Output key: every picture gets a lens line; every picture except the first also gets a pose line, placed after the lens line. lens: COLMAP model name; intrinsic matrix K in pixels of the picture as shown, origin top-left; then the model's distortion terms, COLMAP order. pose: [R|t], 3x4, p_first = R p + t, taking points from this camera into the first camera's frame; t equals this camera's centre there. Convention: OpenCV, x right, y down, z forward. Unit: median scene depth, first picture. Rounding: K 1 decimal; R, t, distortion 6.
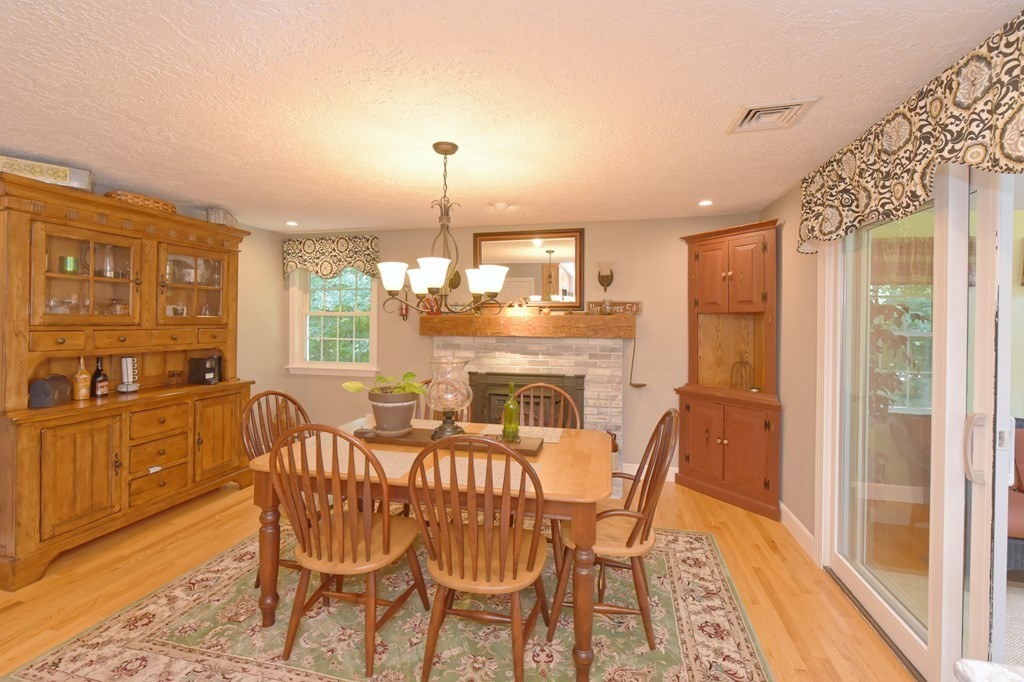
lens RADIAL K [[436.5, 0, 515.8], [0, 436.5, 322.0], [0, 0, 1]] dist [0.001678, -0.000919]
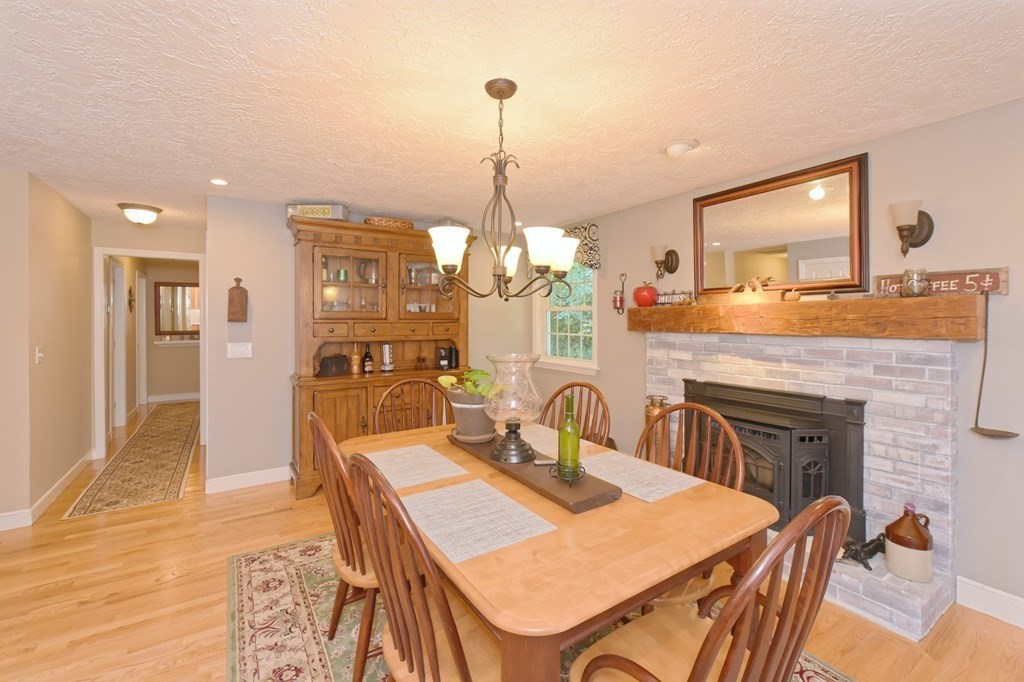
lens RADIAL K [[436.5, 0, 515.8], [0, 436.5, 322.0], [0, 0, 1]] dist [0.001678, -0.000919]
pose [[0.725249, -0.003988, -0.688475, 0.226066], [0.004751, 0.999988, -0.000787, 0.013642], [0.688470, -0.002701, 0.725260, 0.252063]]
